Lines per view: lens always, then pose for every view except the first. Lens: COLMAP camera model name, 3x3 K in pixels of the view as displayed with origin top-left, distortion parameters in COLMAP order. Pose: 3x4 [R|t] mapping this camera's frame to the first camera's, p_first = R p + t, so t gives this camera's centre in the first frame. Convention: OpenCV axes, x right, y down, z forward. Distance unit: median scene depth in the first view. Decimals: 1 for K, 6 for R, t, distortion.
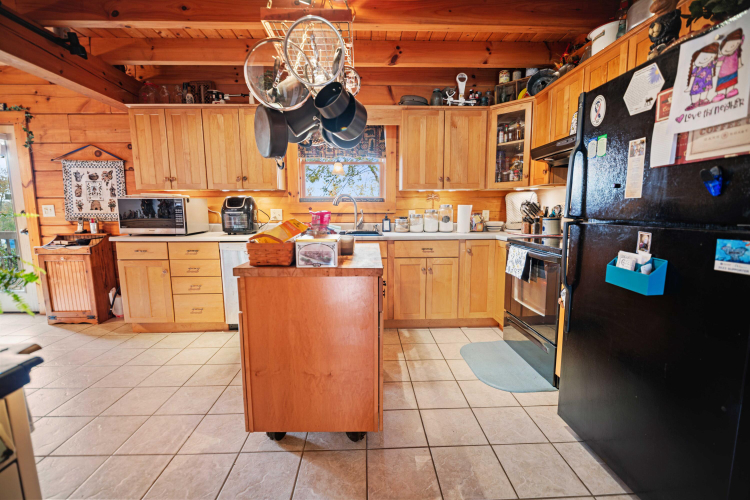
lens RADIAL K [[325.7, 0, 376.5], [0, 325.7, 249.6], [0, 0, 1]] dist [-0.004678, -0.000407]
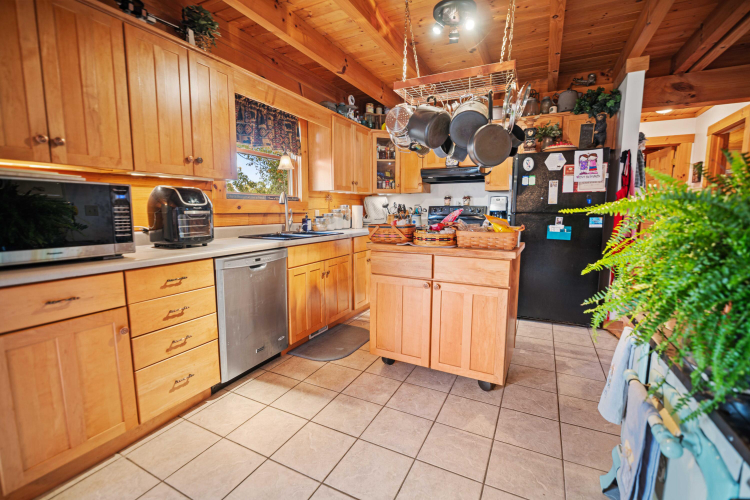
lens RADIAL K [[325.7, 0, 377.0], [0, 325.7, 249.7], [0, 0, 1]] dist [-0.004678, -0.000407]
pose [[0.483387, -0.103950, 0.869213, -1.759126], [0.109555, 0.992302, 0.057744, -0.084786], [-0.868524, 0.067314, 0.491054, 0.818808]]
